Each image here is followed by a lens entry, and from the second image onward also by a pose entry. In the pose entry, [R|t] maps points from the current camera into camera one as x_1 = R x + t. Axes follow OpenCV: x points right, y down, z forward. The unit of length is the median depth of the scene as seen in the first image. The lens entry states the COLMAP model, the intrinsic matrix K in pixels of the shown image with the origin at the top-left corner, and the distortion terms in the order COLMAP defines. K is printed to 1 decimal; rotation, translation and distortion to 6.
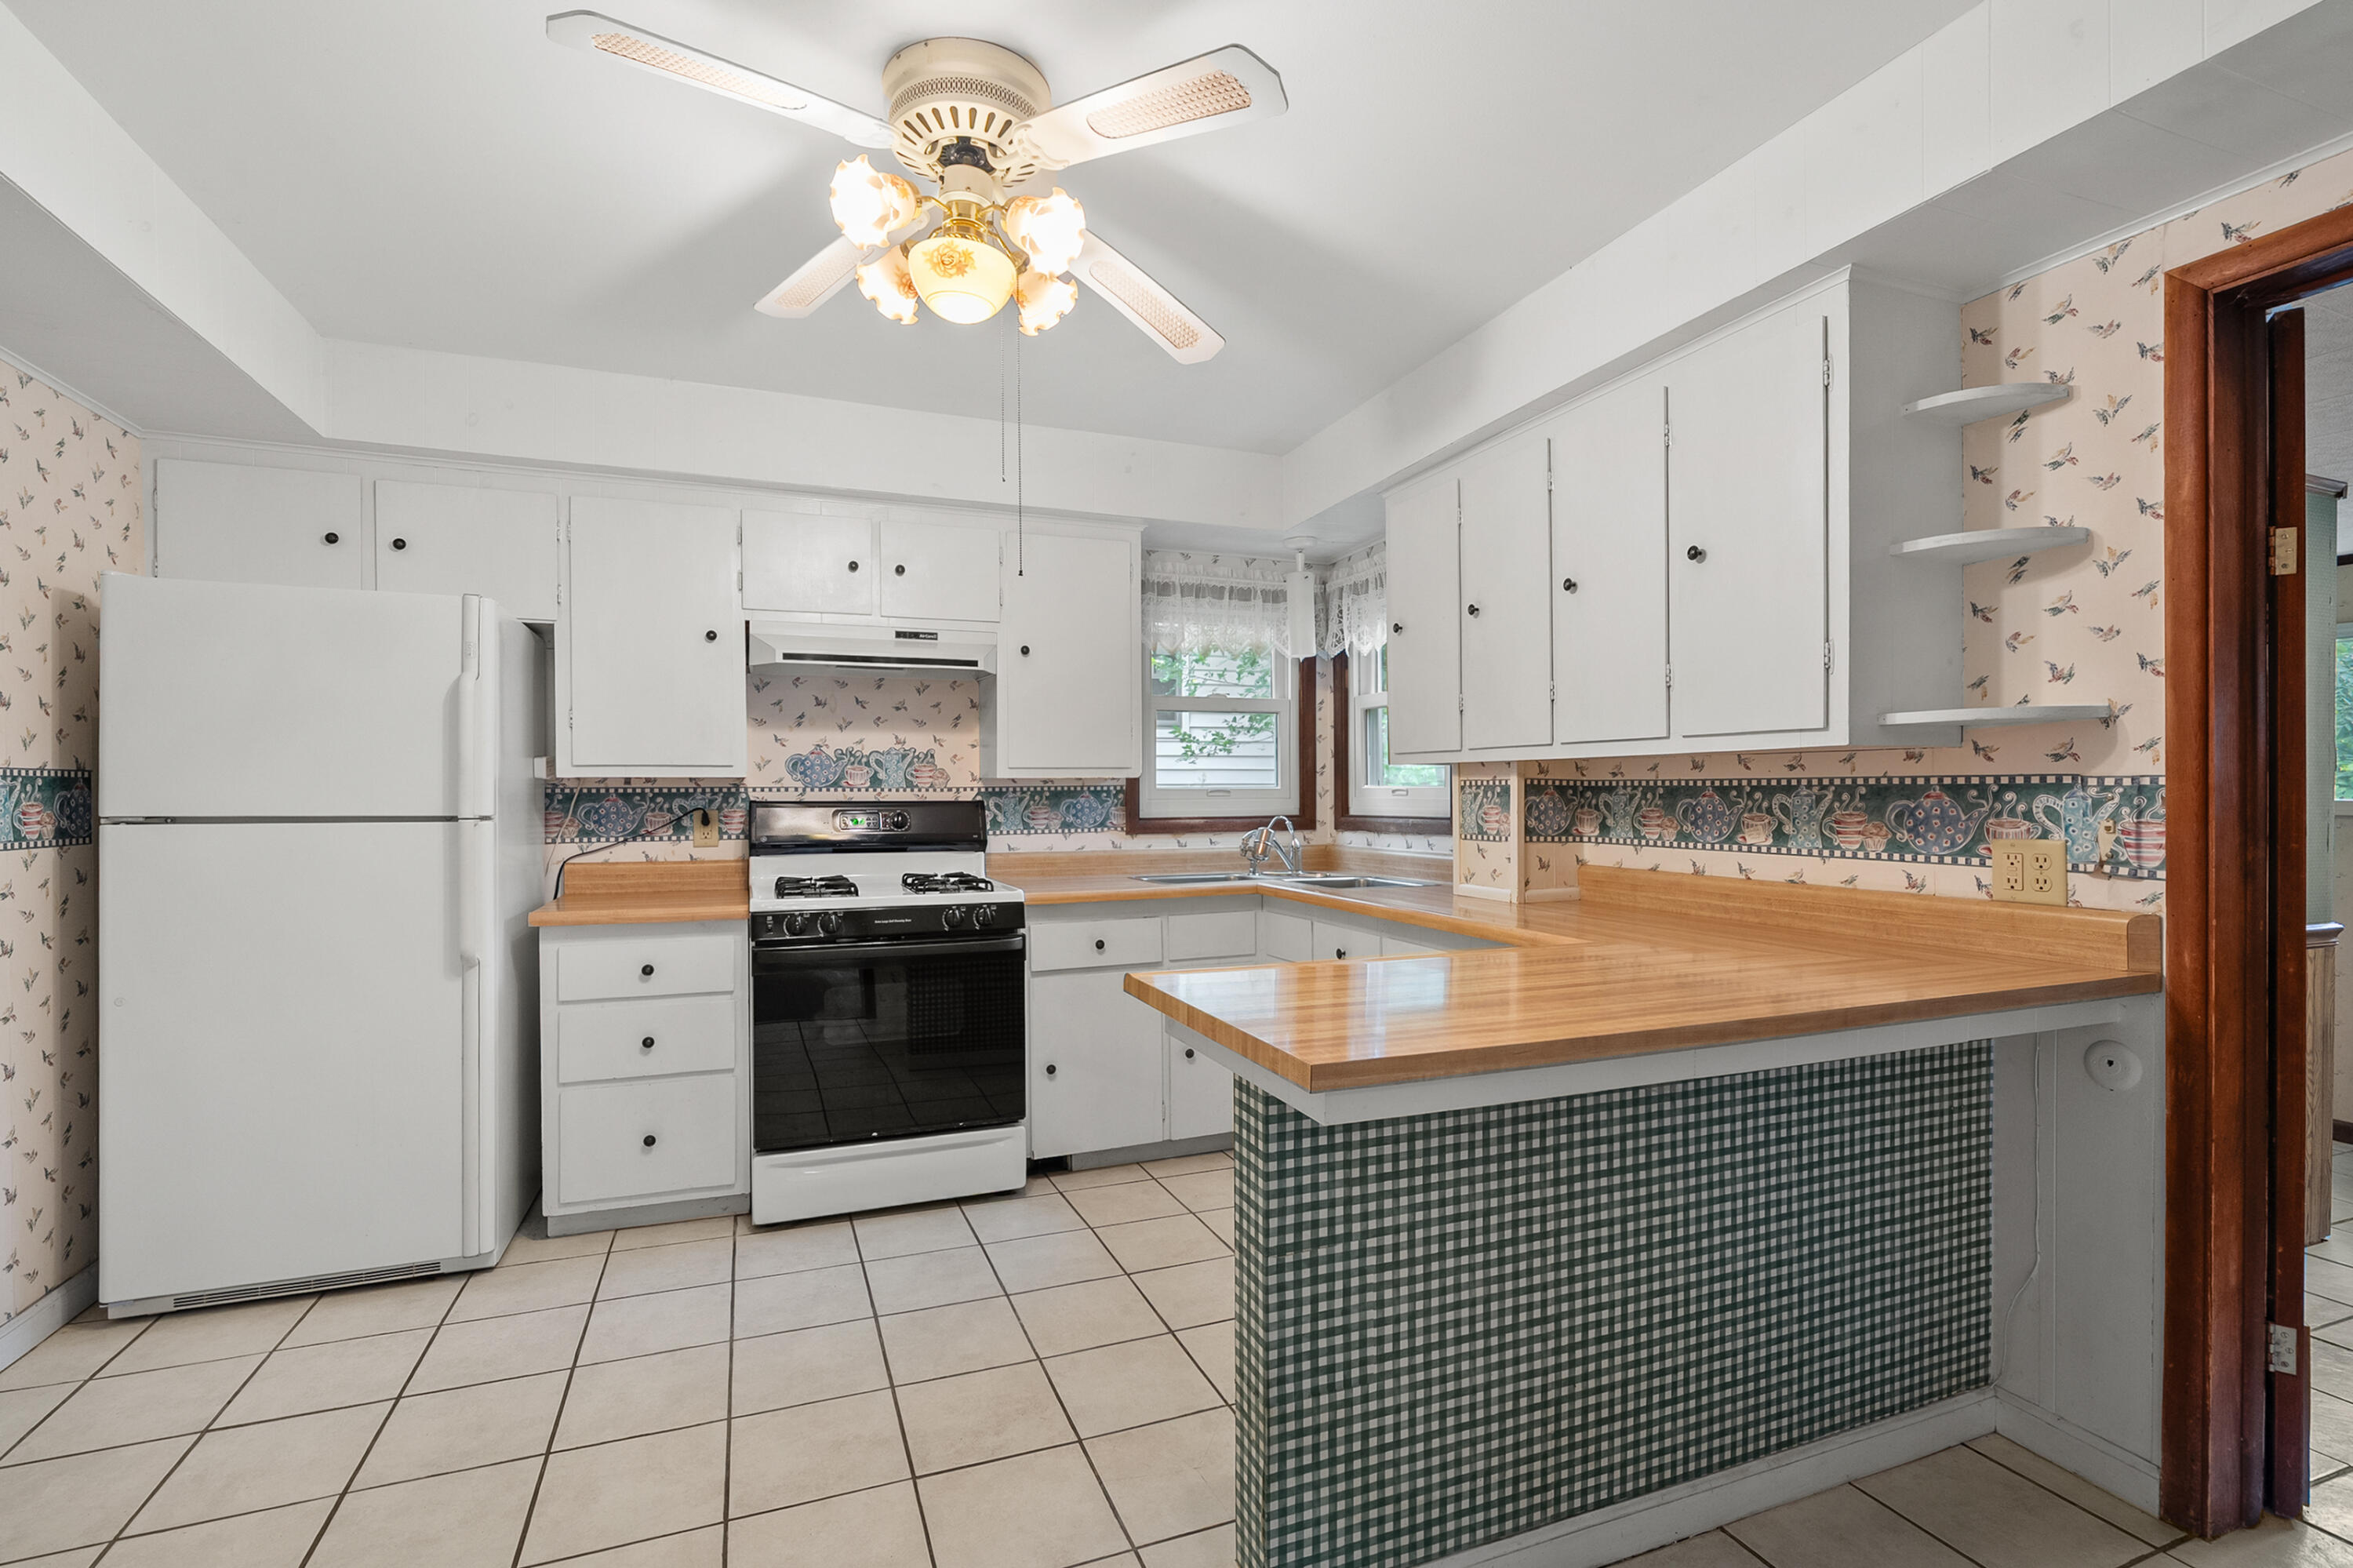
lens RADIAL K [[1069.4, 0, 1164.2], [0, 1069.4, 798.0], [0, 0, 1]] dist [-0.007895, 0.002359]
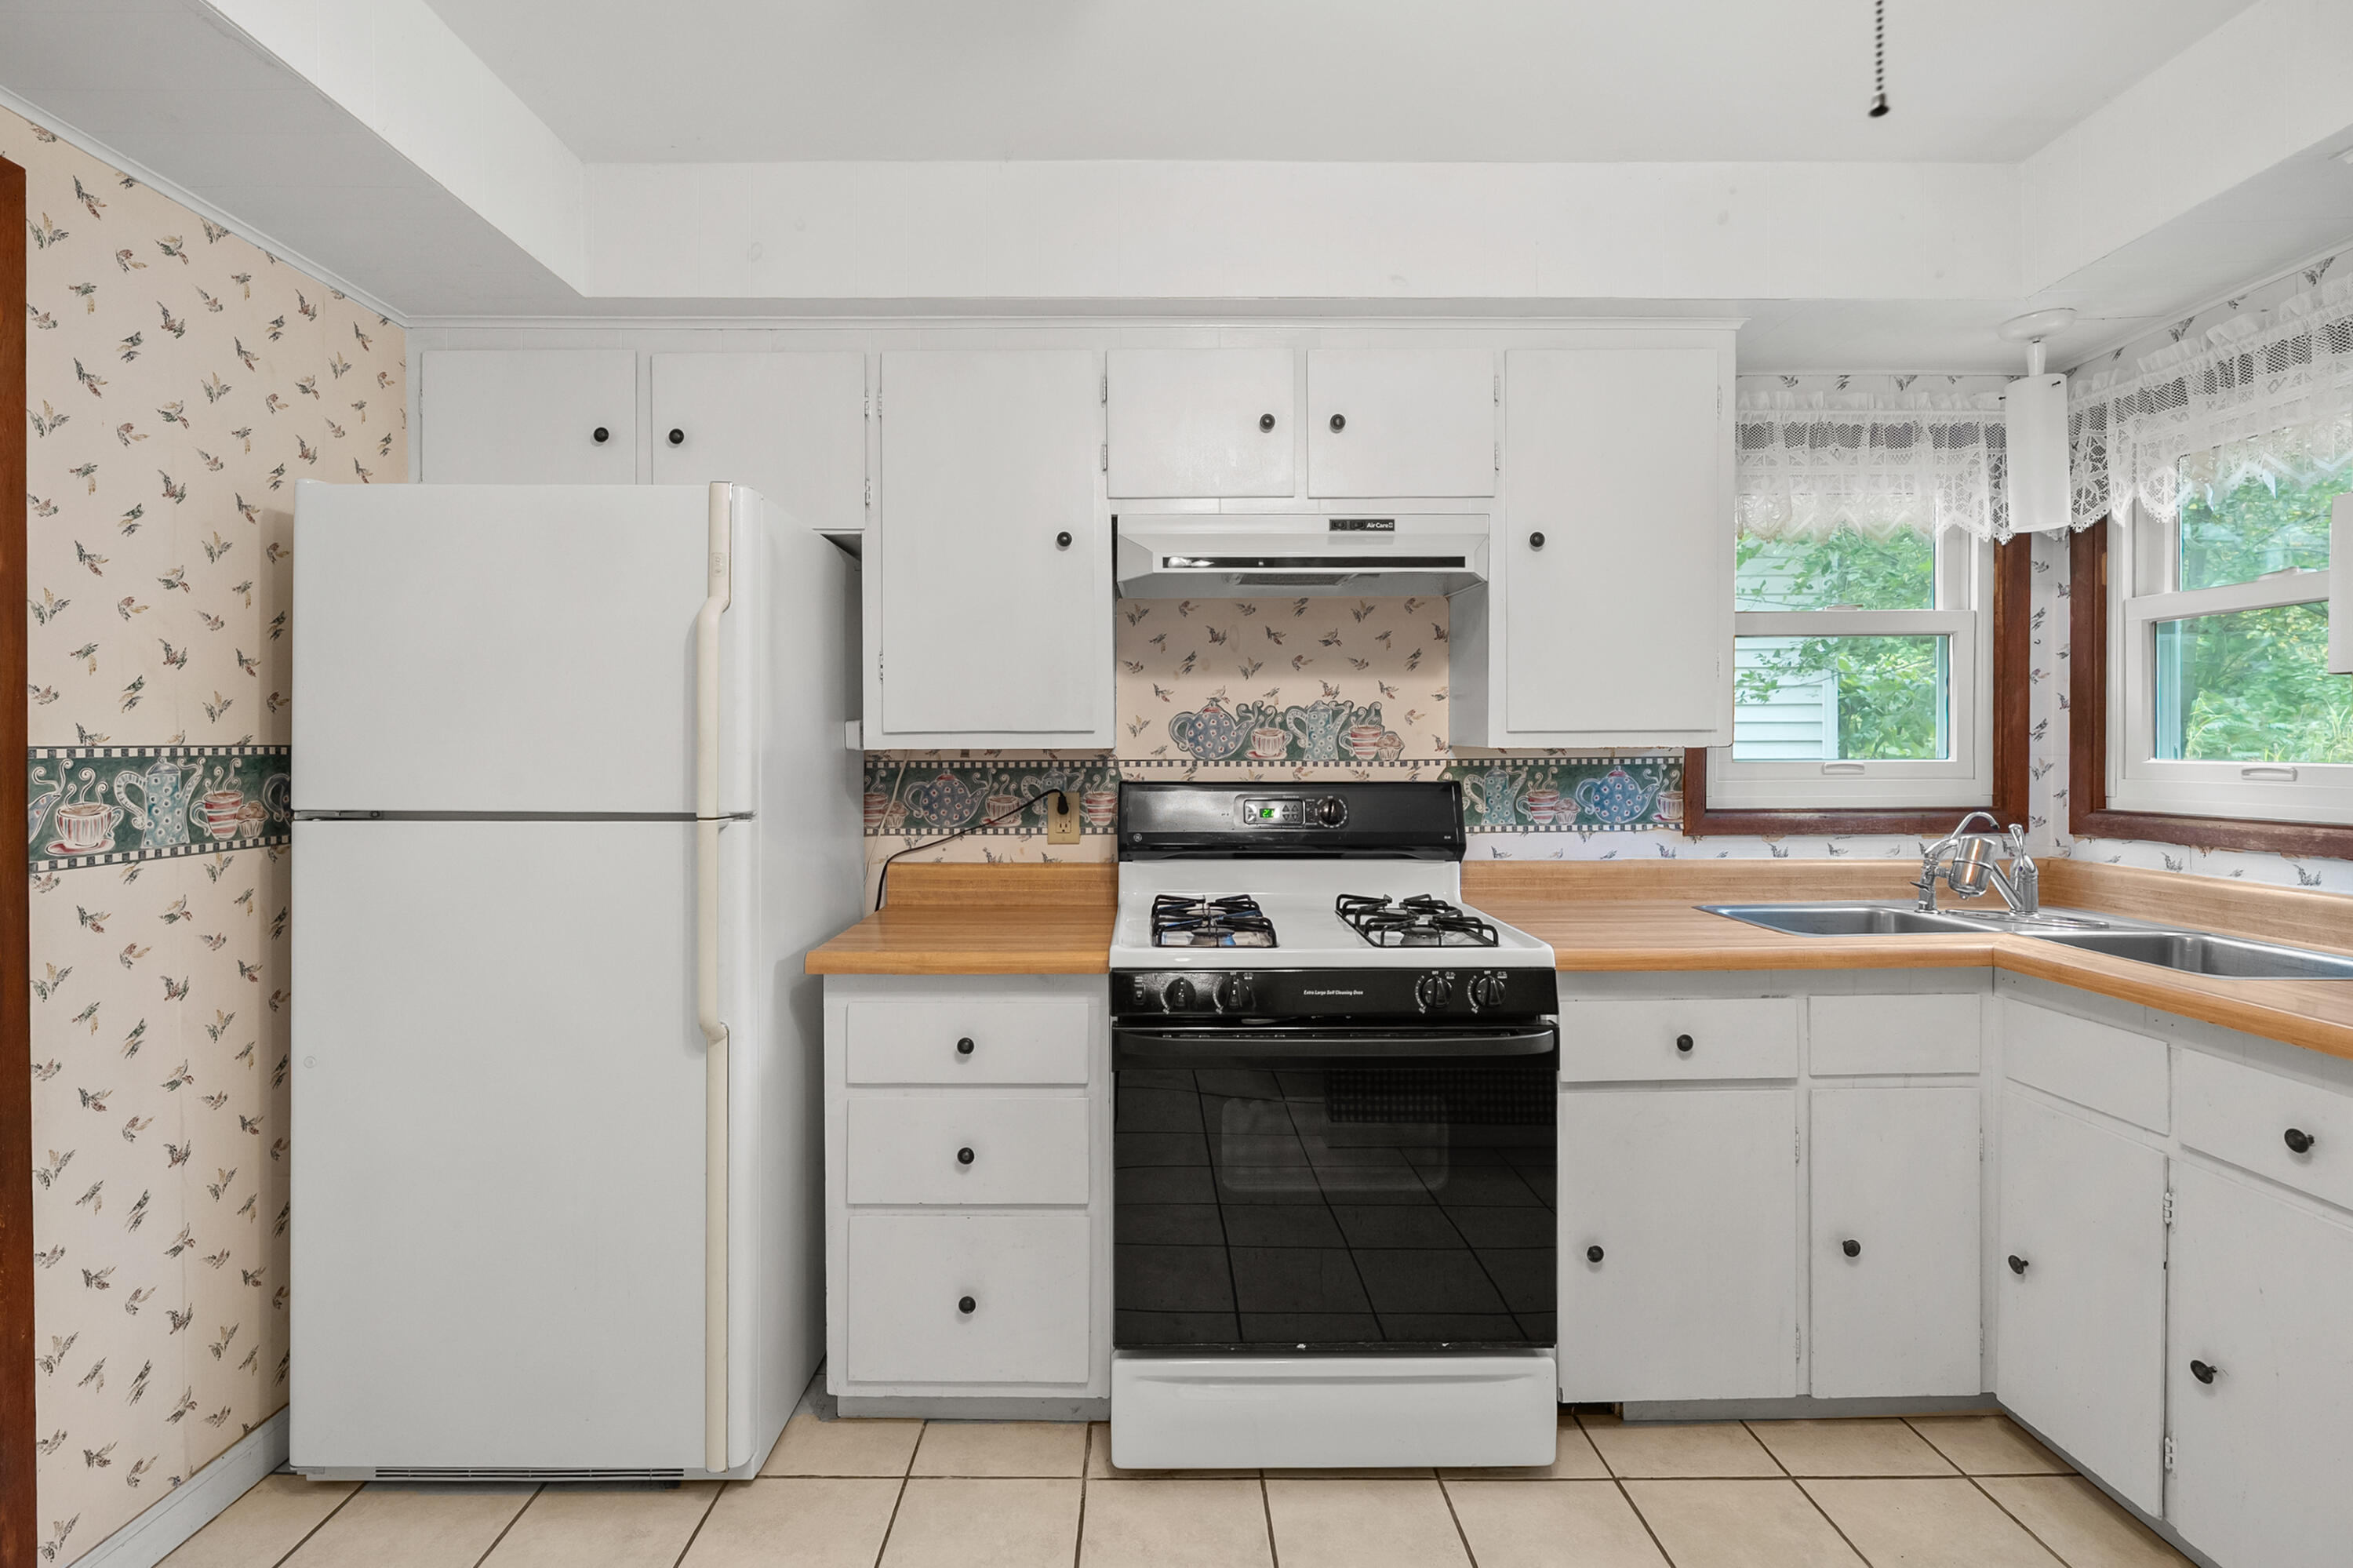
lens RADIAL K [[1069.4, 0, 1160.9], [0, 1069.4, 751.1], [0, 0, 1]] dist [-0.007895, 0.002359]
pose [[0.934822, 0.003821, -0.355097, -0.138769], [-0.002687, 0.999990, 0.003687, -0.023064], [0.355107, -0.002492, 0.934822, 0.427994]]
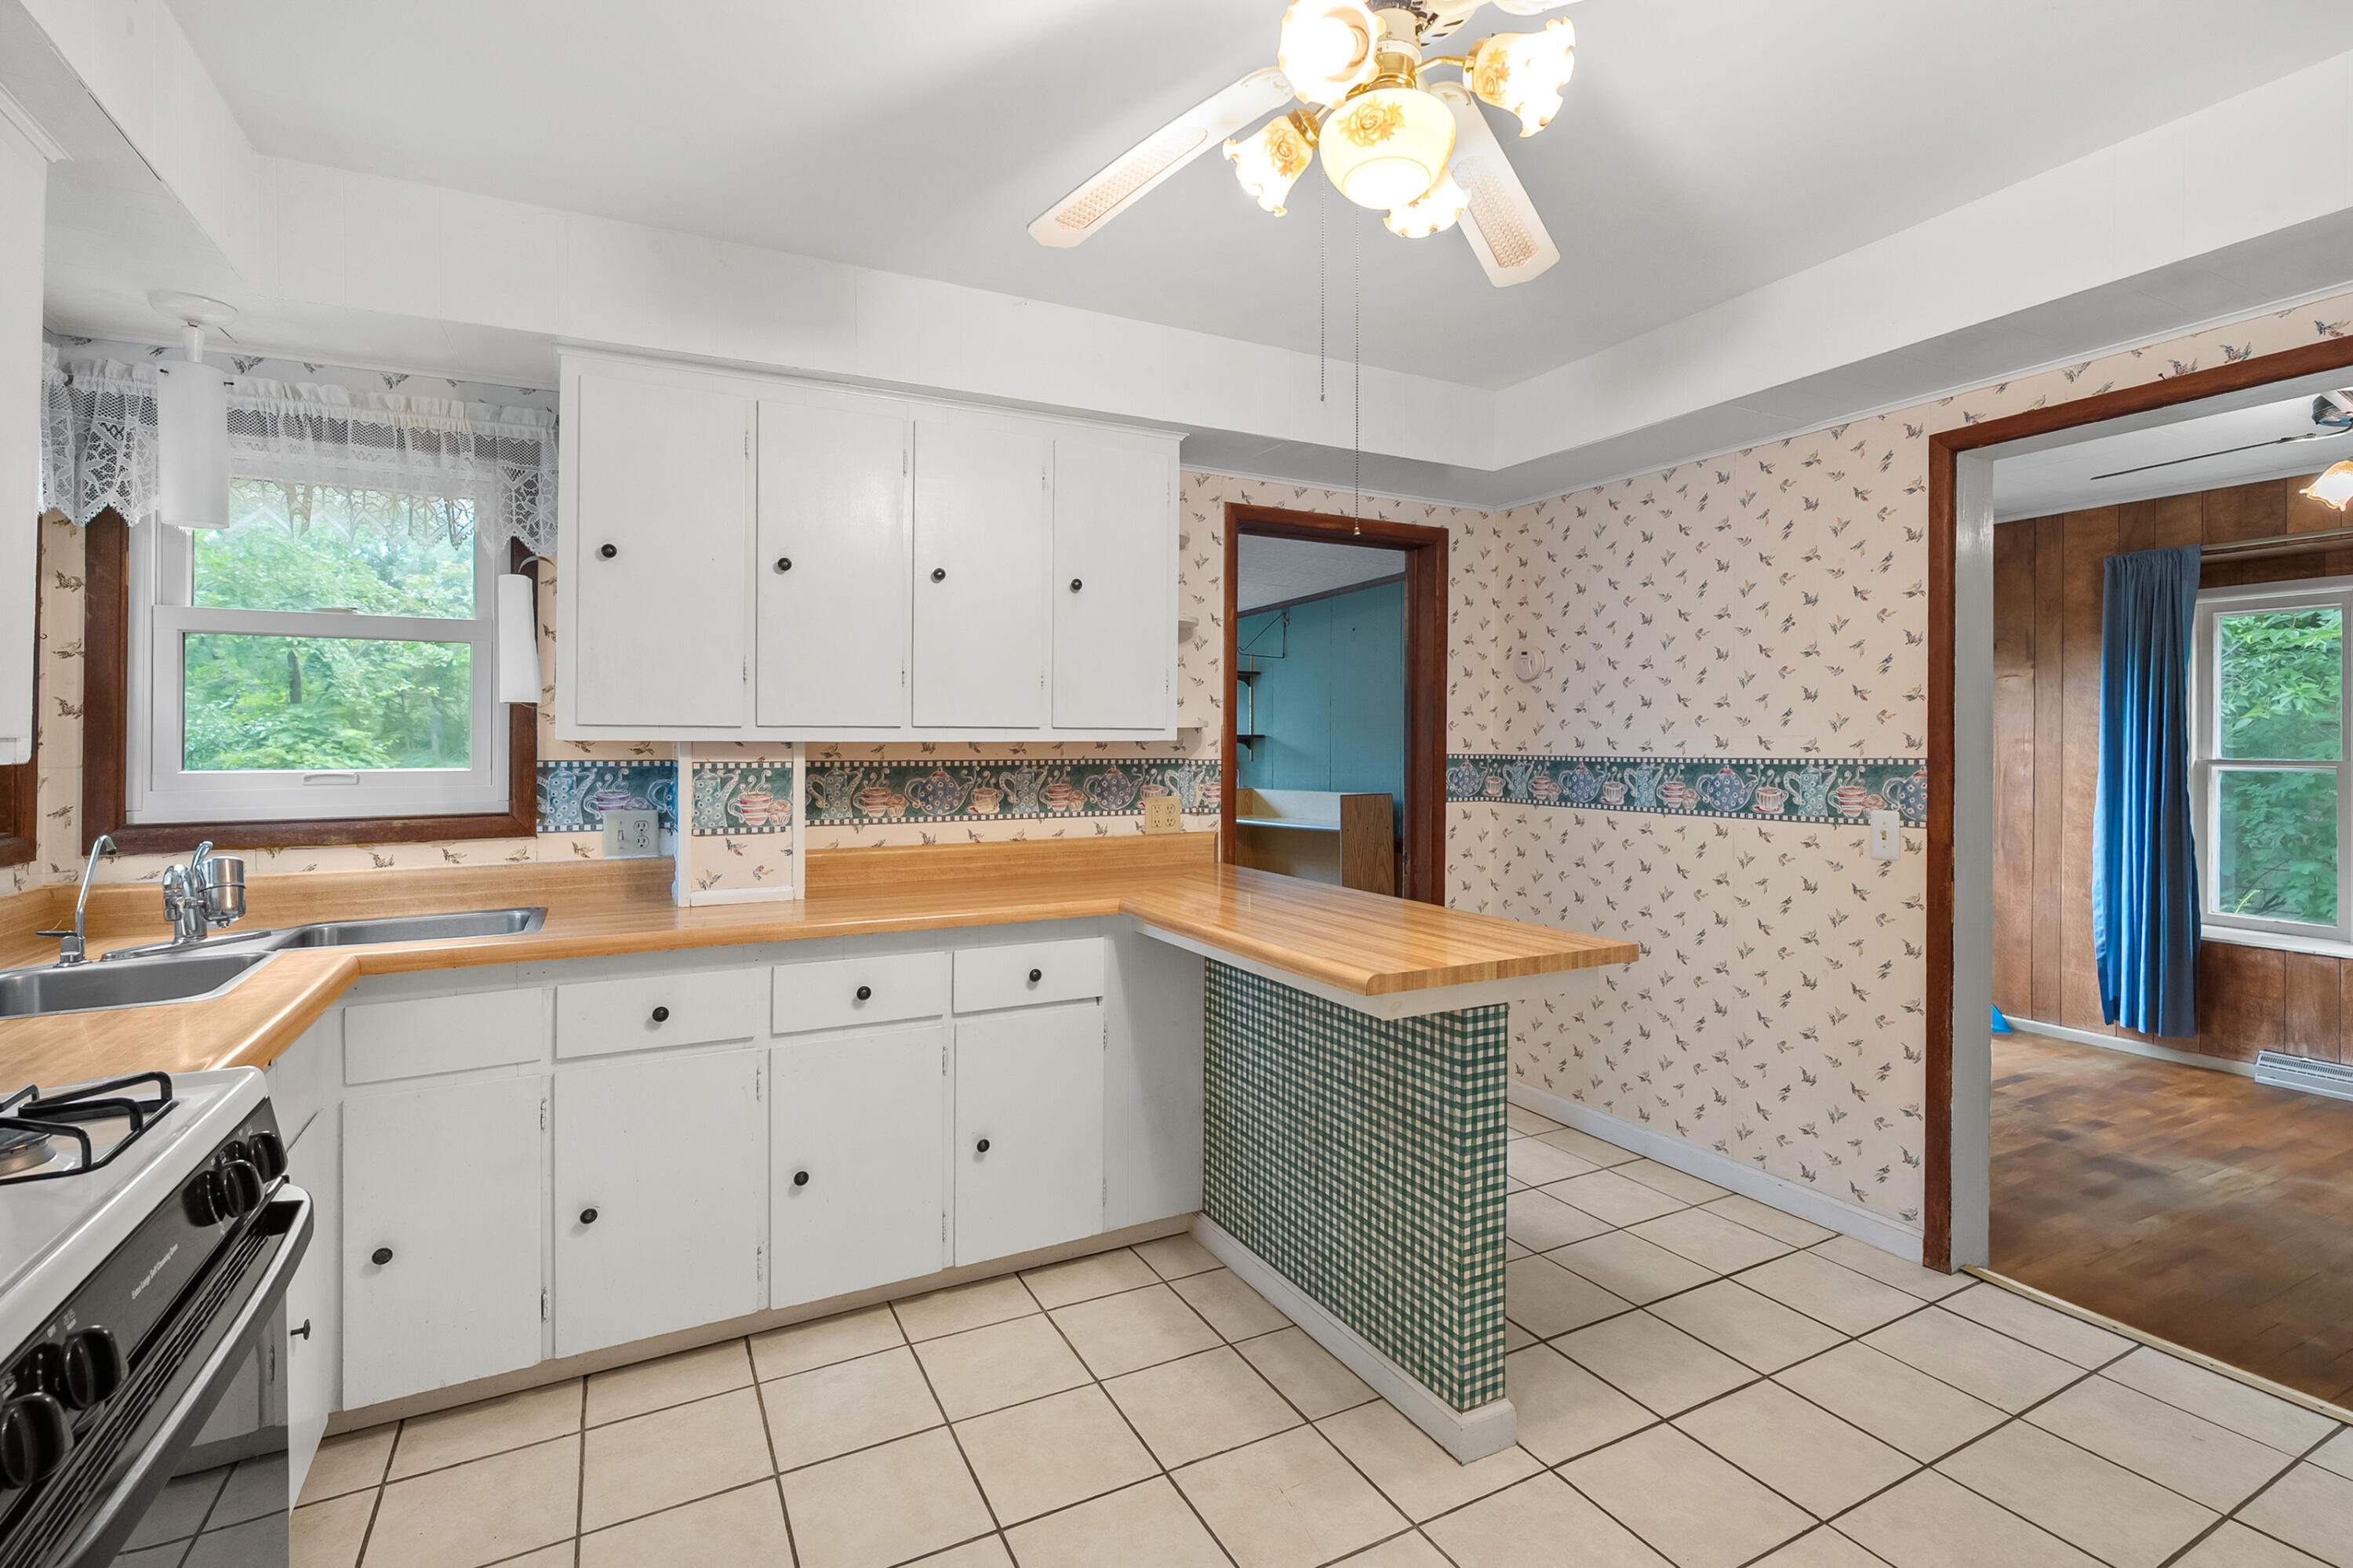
lens RADIAL K [[1069.4, 0, 1162.1], [0, 1069.4, 736.9], [0, 0, 1]] dist [-0.007895, 0.002359]
pose [[-0.107941, 0.011397, 0.994092, -0.596214], [0.008752, 0.999906, -0.010514, -0.025899], [-0.994119, 0.007566, -0.108031, 0.792865]]
